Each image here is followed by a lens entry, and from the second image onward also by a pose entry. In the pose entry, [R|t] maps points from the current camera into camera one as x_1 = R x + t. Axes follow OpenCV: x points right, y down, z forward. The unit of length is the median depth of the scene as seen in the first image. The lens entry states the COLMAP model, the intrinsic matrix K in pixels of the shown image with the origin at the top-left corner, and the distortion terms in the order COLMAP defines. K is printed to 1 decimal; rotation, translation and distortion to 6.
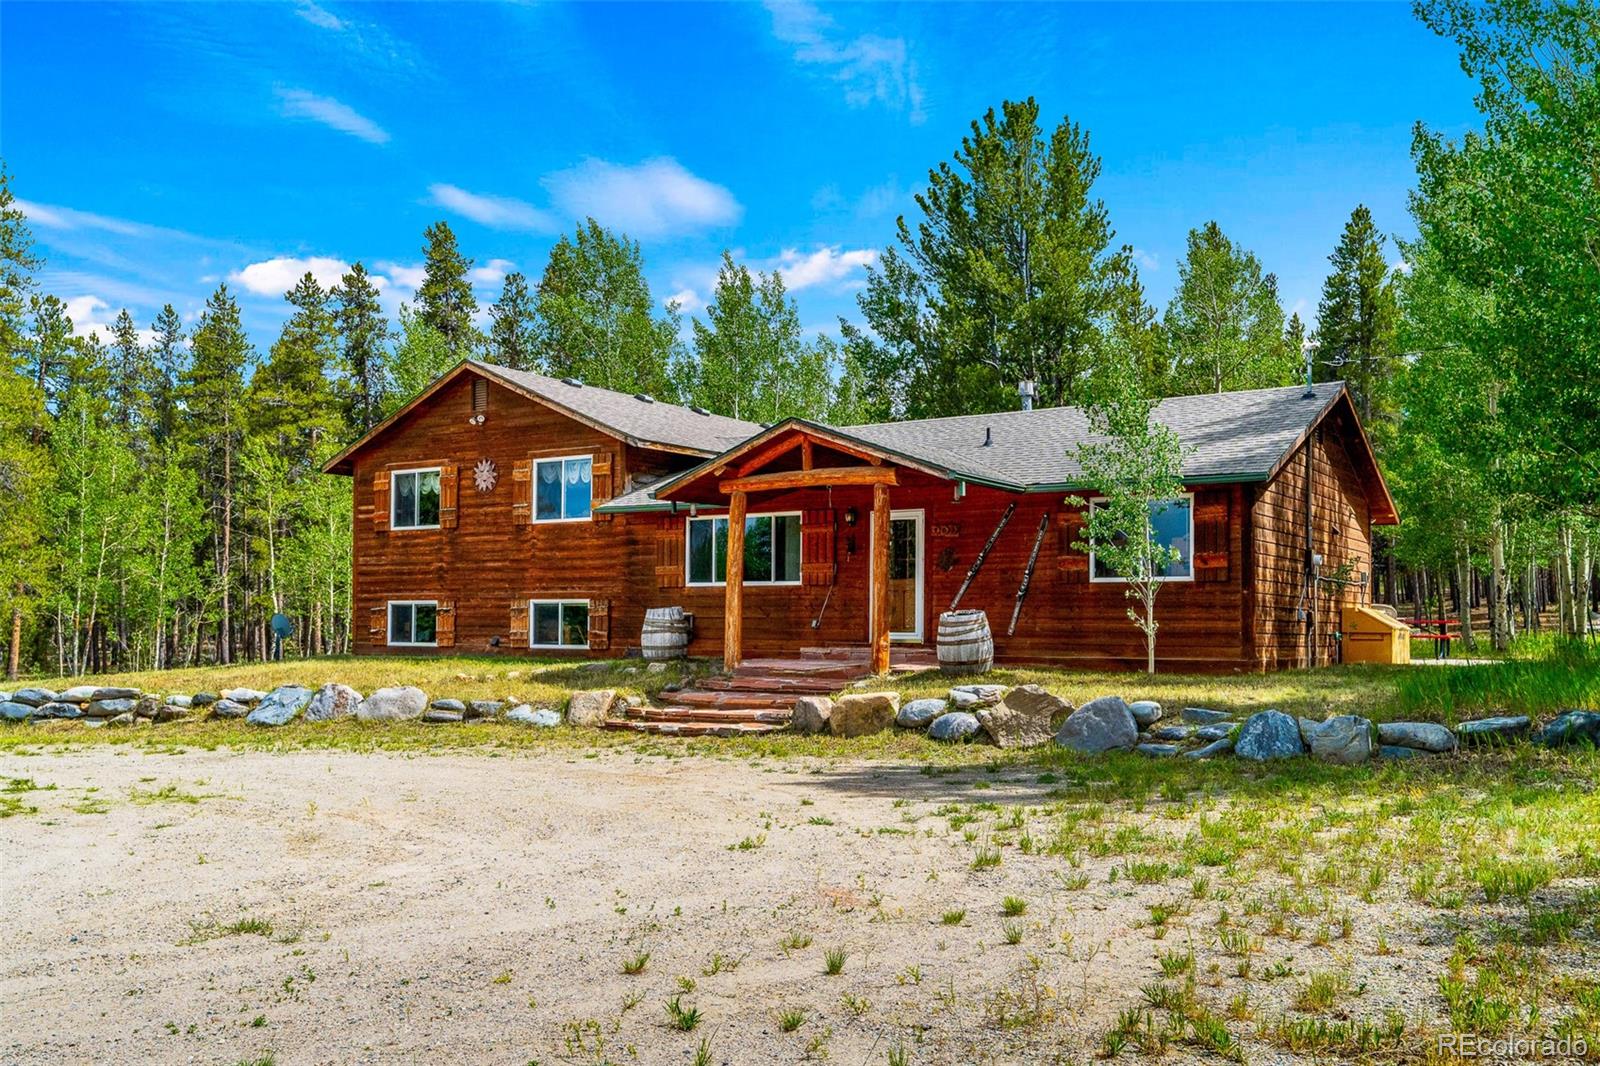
lens RADIAL K [[1493.2, 0, 800.0], [0, 1493.2, 533.0], [0, 0, 1]] dist [0.004965, 0.000588]
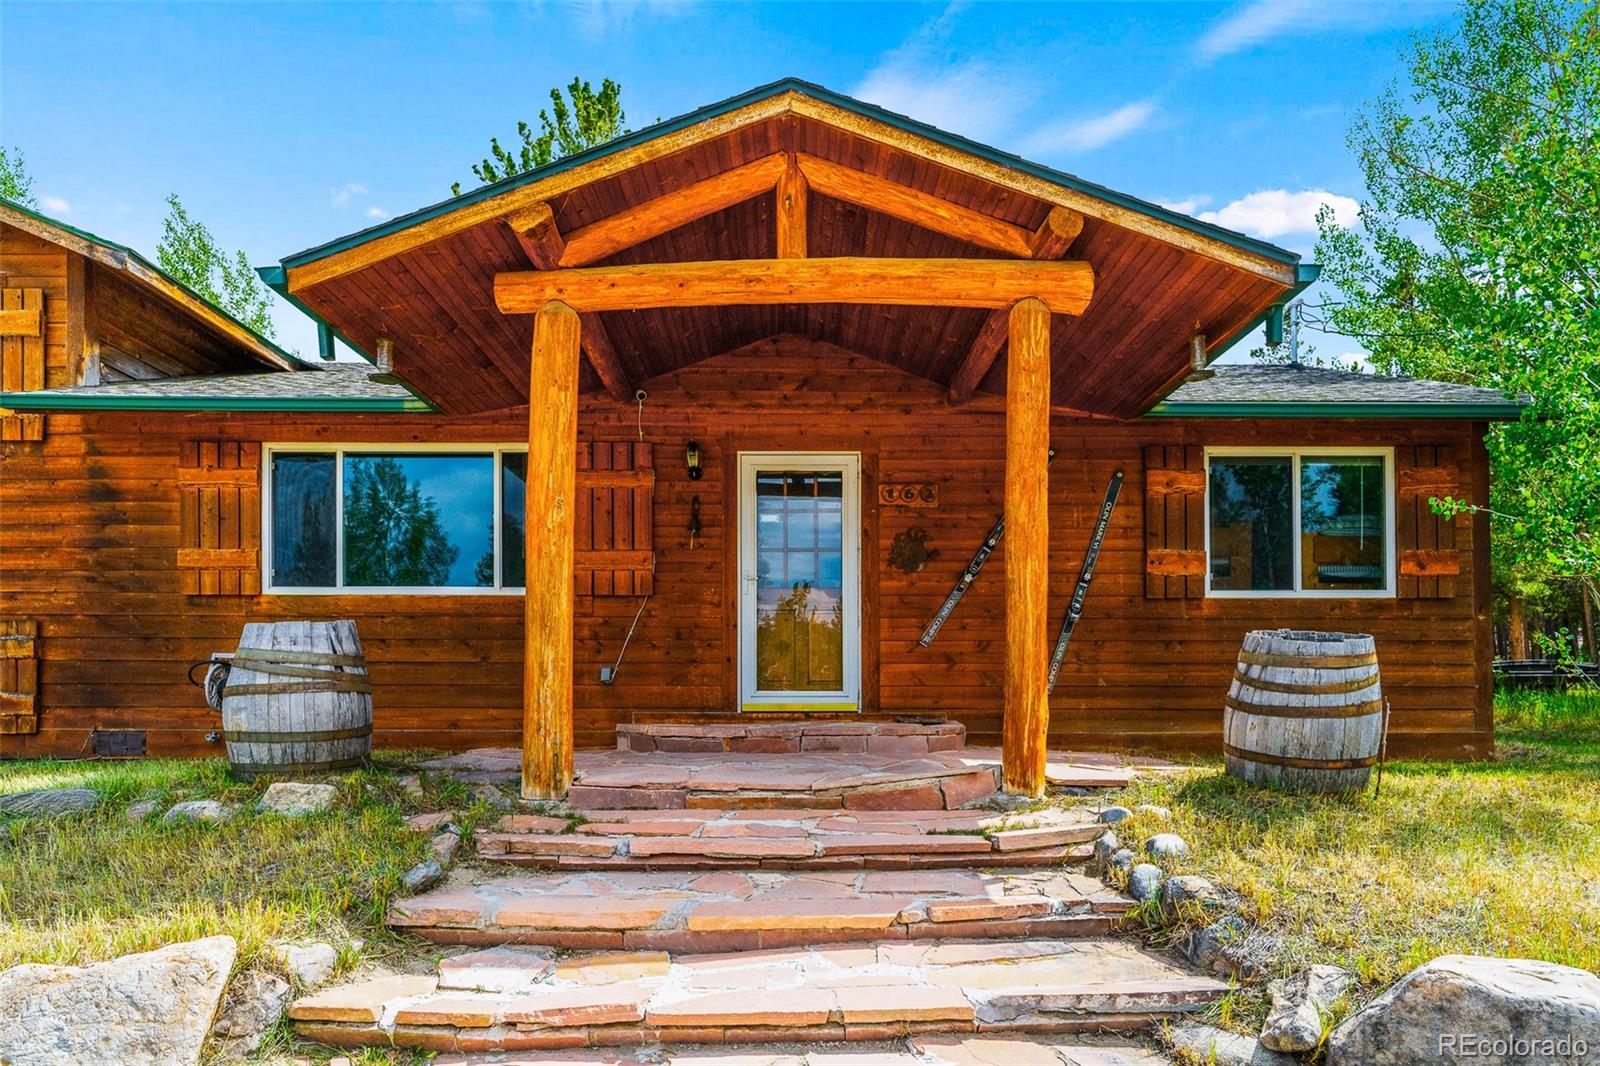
lens RADIAL K [[923.3, 0, 798.1], [0, 923.3, 689.5], [0, 0, 1]] dist [-0.000817, -0.000034]
pose [[0.810907, -0.001962, 0.585171, -0.104725], [-0.031774, 0.998372, 0.047377, 0.044331], [-0.584311, -0.057012, 0.809525, 0.642426]]
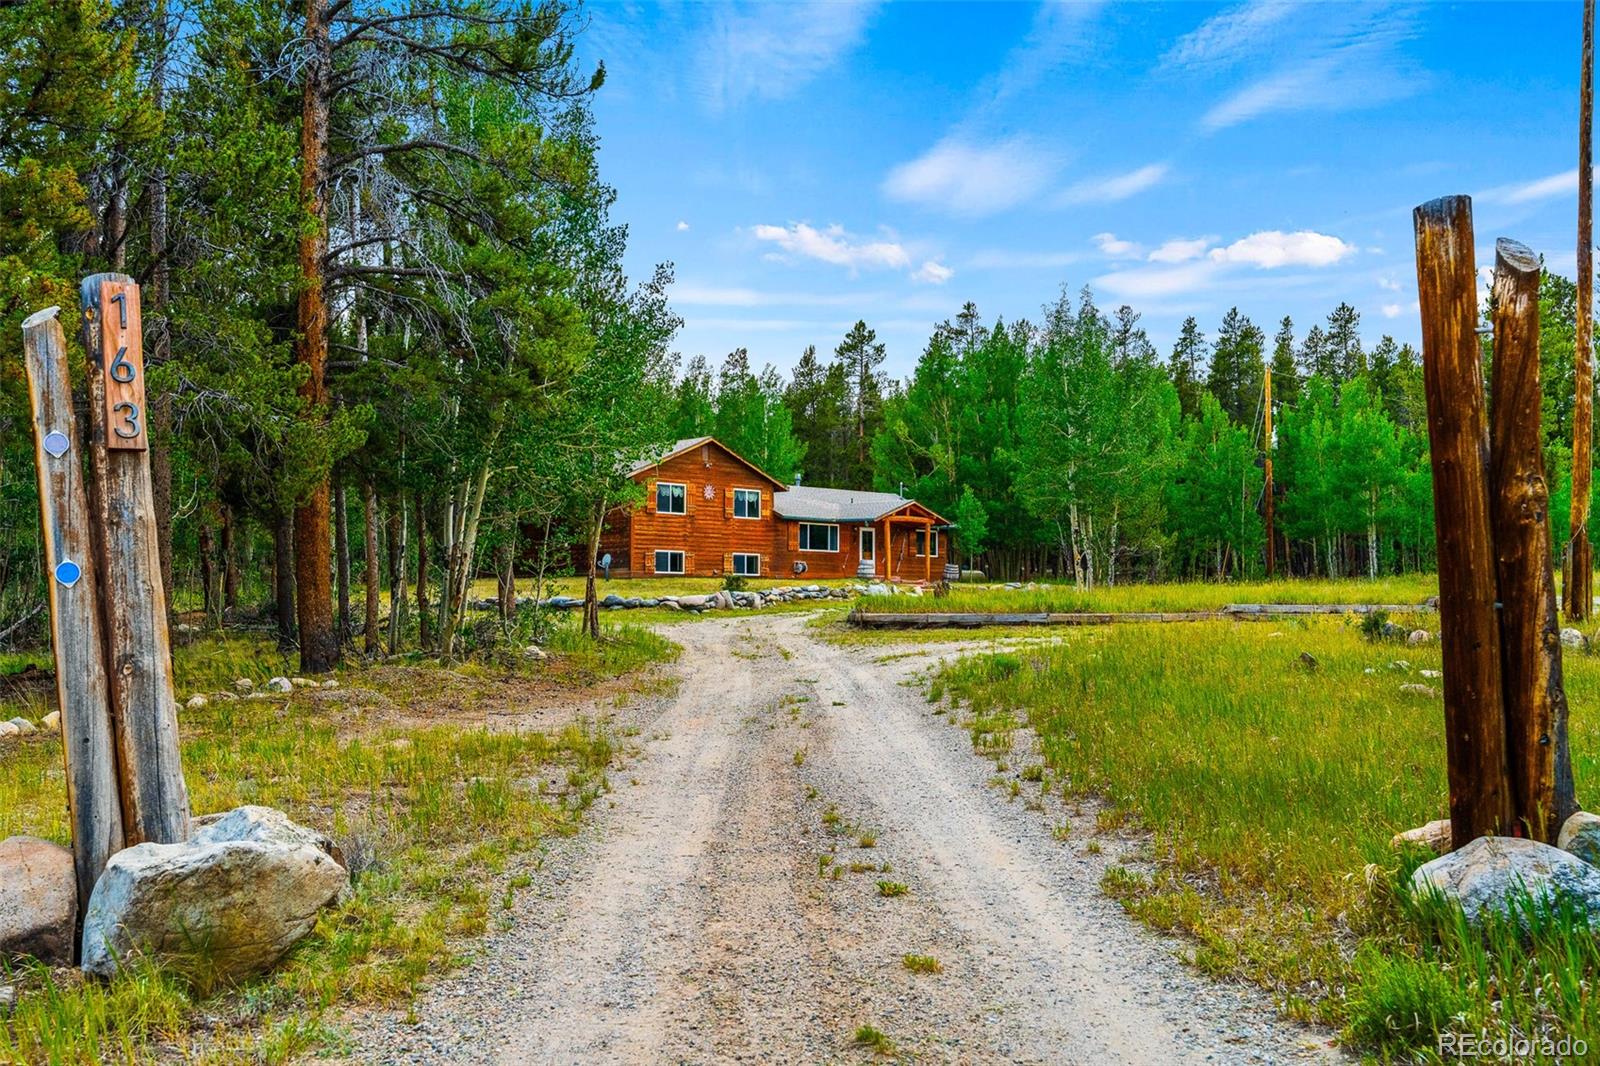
lens RADIAL K [[1690.2, 0, 800.0], [0, 1690.2, 533.0], [0, 0, 1]] dist [-0.002818, -0.000711]
pose [[0.187599, 0.044120, 0.981254, -2.652465], [-0.059348, 0.997675, -0.033511, 0.095478], [-0.980451, -0.051949, 0.189781, 0.457911]]
